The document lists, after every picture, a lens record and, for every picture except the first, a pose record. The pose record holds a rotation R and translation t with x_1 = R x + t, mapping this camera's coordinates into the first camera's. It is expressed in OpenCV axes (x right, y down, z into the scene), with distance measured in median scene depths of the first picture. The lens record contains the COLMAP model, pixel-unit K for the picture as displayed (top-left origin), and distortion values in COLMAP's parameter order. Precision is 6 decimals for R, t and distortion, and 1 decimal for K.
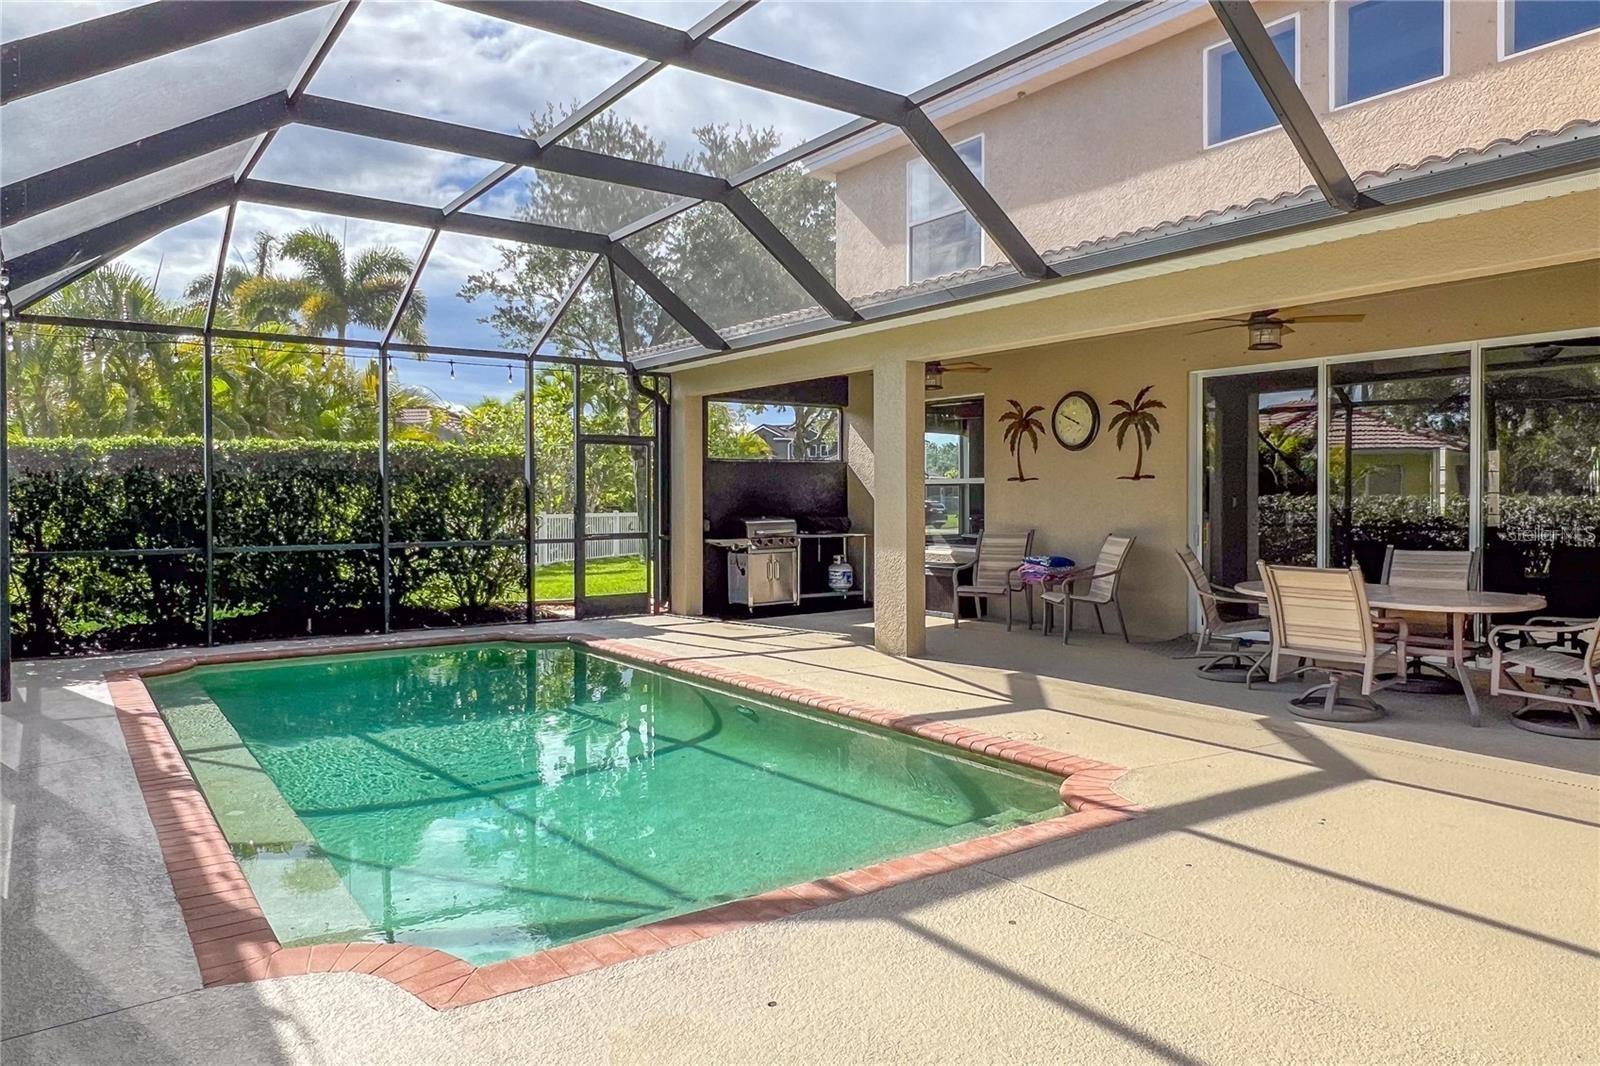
lens RADIAL K [[984.4, 0, 774.5], [0, 984.4, 512.8], [0, 0, 1]] dist [0.019842, 0.000970]
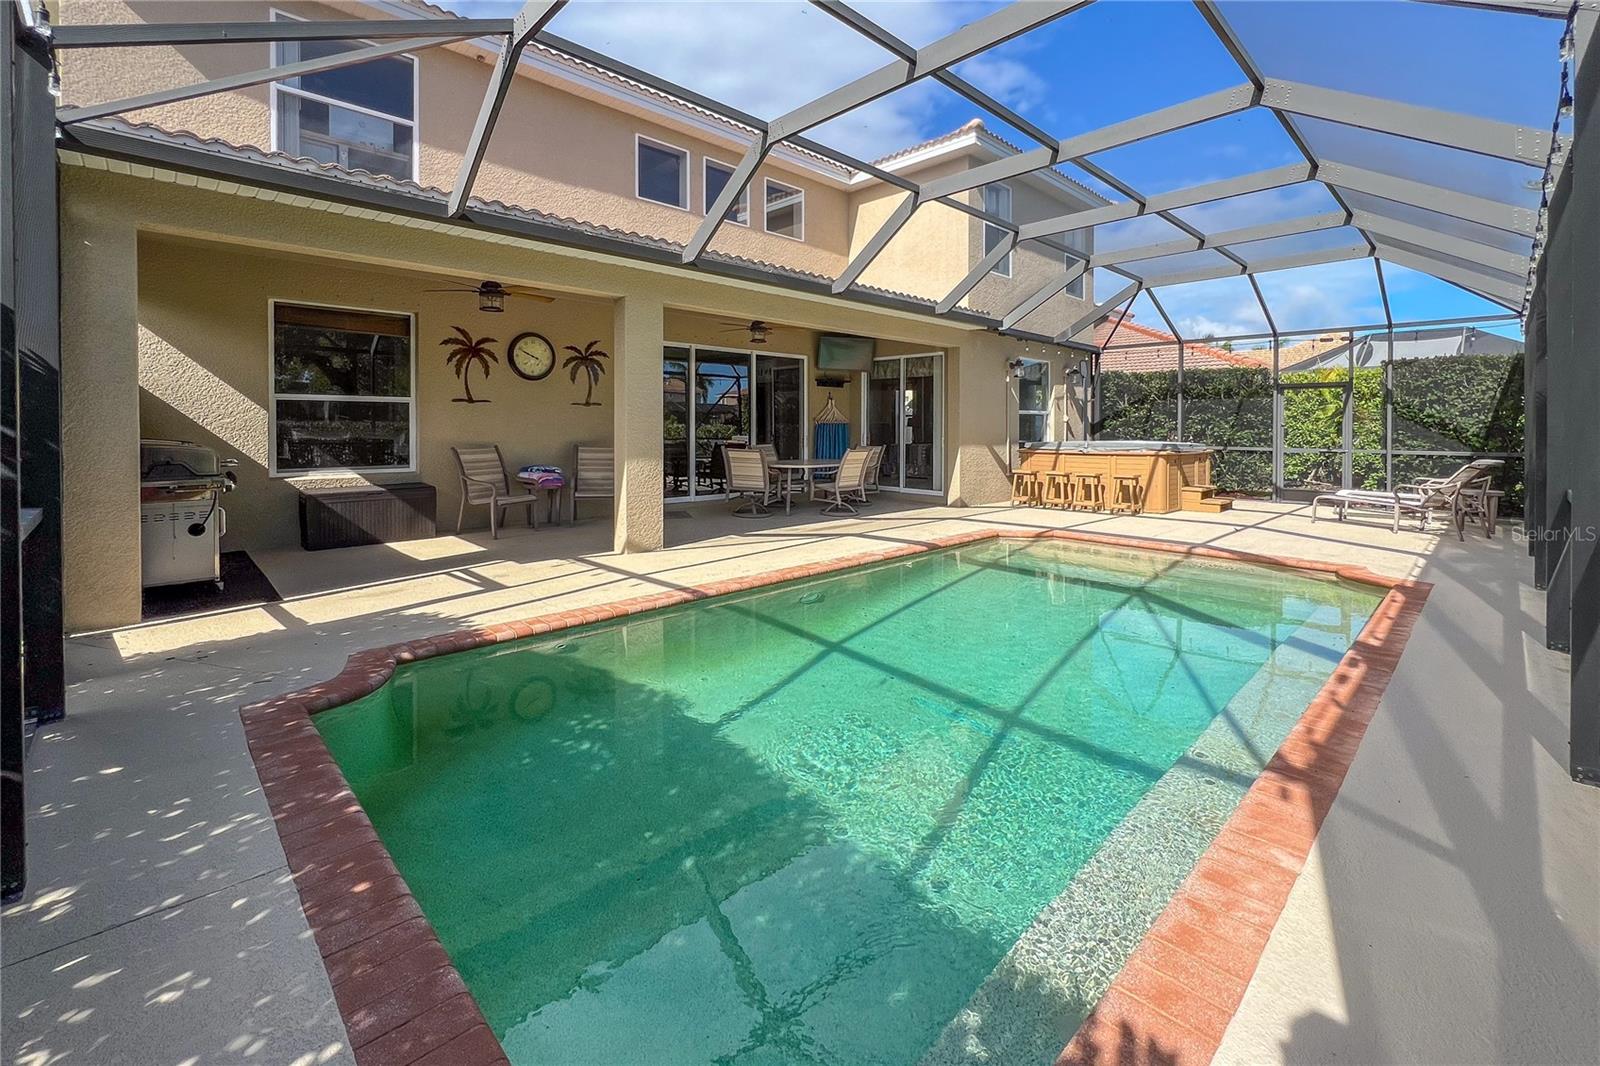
lens RADIAL K [[677.8, 0, 815.8], [0, 677.8, 424.4], [0, 0, 1]] dist [0.009102, 0.000399]
pose [[-0.131948, -0.008173, 0.991223, -0.567355], [0.002915, 0.999958, 0.008633, -0.014045], [-0.991252, 0.004029, -0.131918, 0.739933]]
